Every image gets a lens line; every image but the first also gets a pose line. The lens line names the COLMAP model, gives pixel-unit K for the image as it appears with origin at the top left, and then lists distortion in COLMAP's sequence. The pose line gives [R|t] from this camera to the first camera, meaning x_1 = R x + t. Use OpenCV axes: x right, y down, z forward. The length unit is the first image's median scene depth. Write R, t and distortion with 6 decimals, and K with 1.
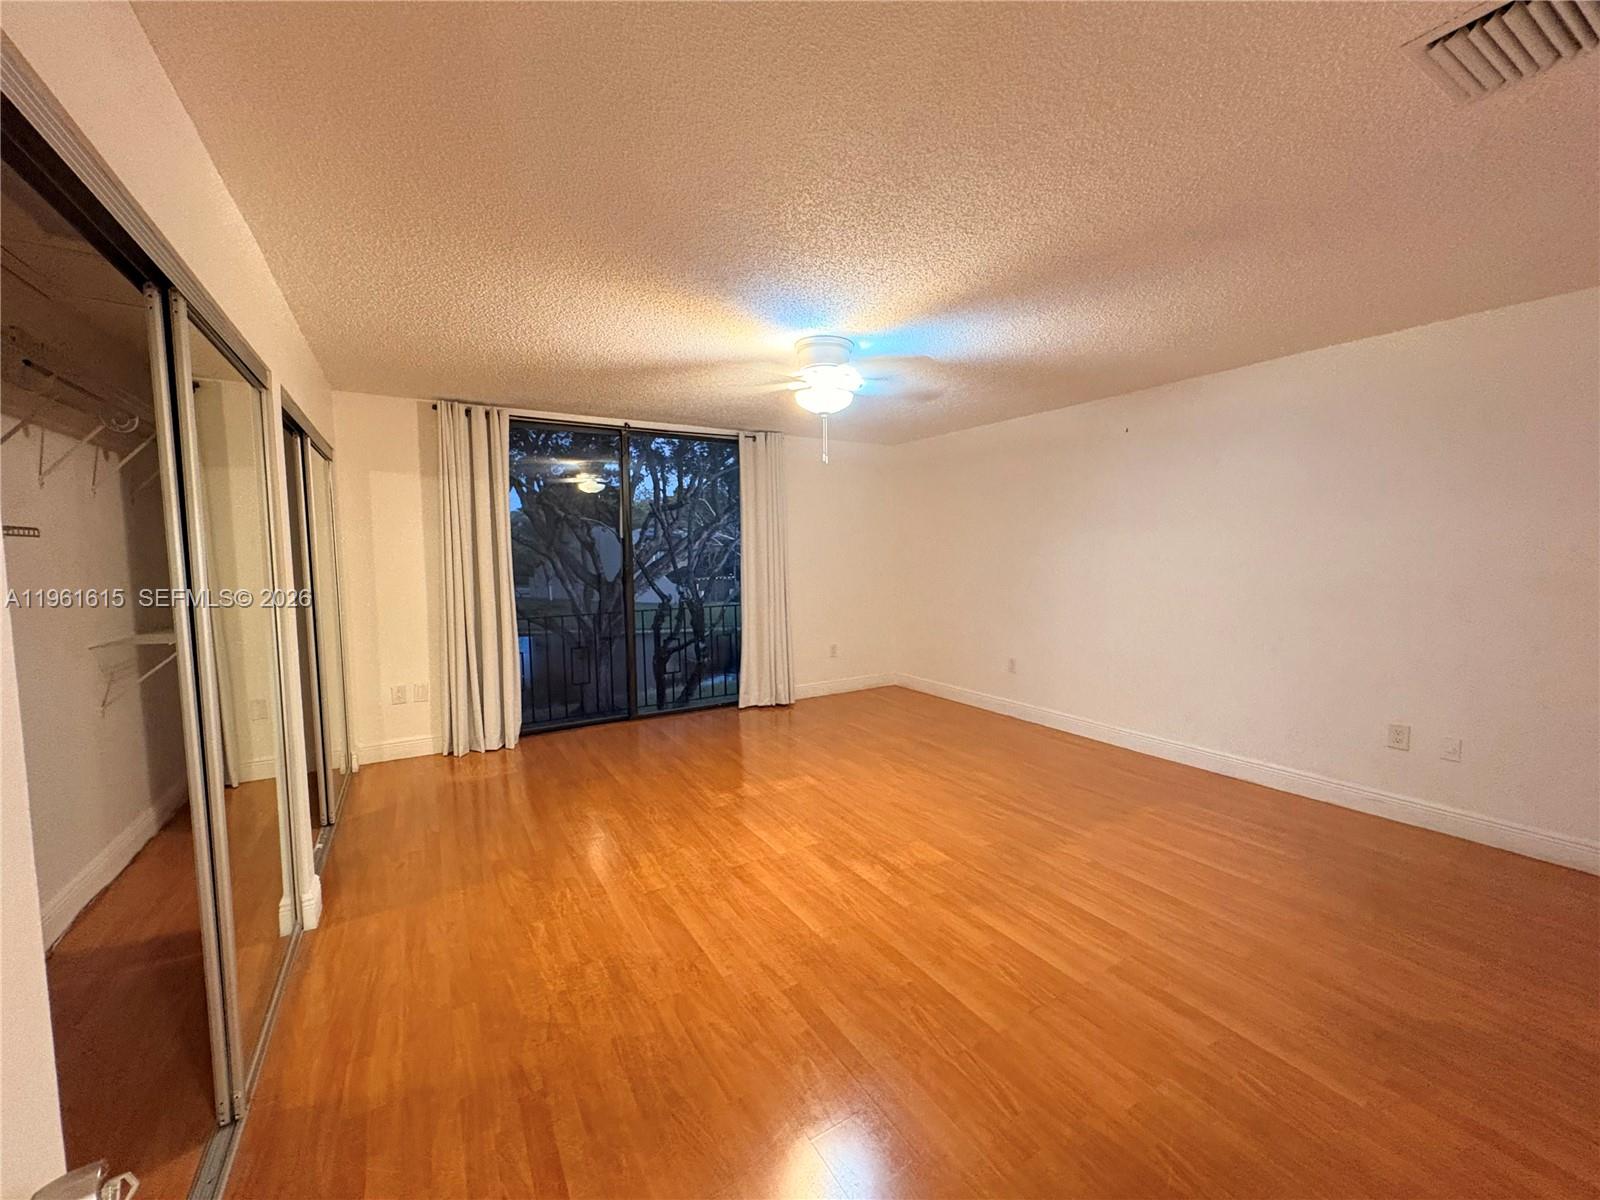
lens RADIAL K [[638.6, 0, 805.1], [0, 638.6, 593.9], [0, 0, 1]] dist [0.001284, -0.000191]
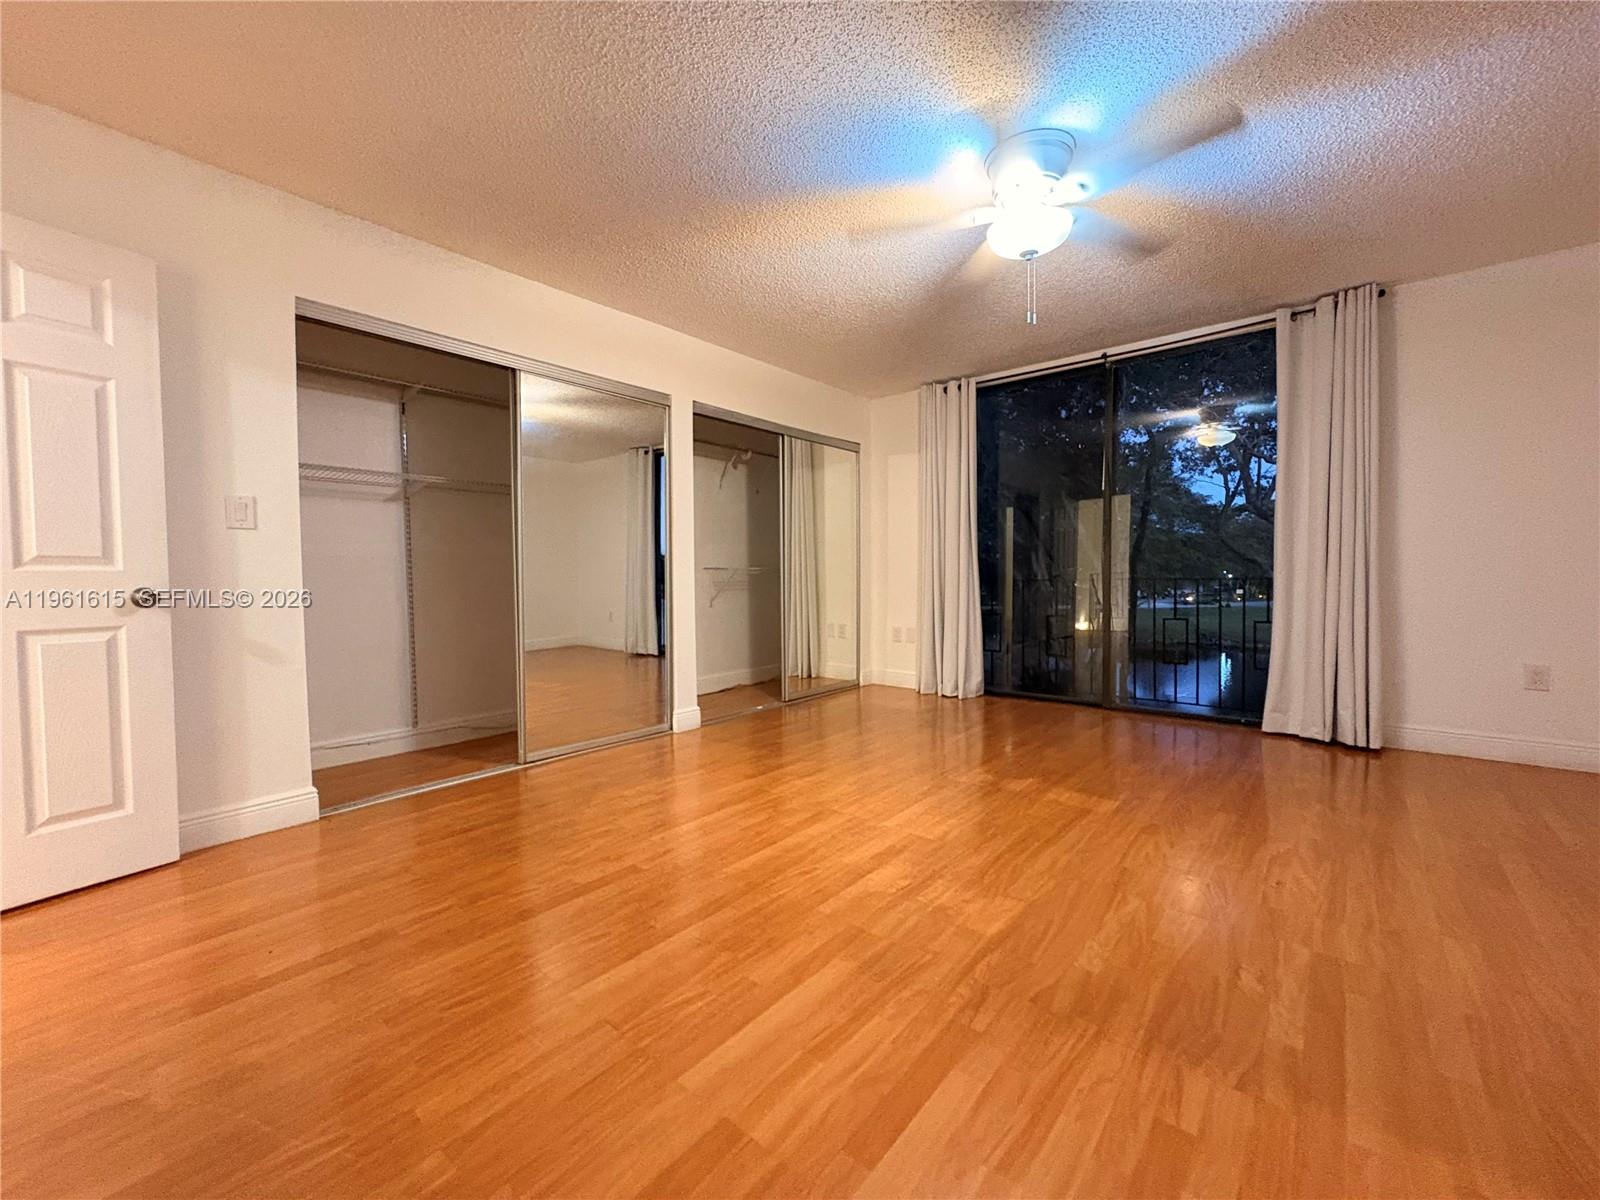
lens RADIAL K [[638.6, 0, 795.4], [0, 638.6, 596.0], [0, 0, 1]] dist [0.001284, -0.000191]
pose [[0.311209, 0.037687, -0.949594, 0.375339], [-0.058139, 0.998097, 0.020558, 0.055211], [0.948561, 0.048810, 0.312808, 0.334496]]
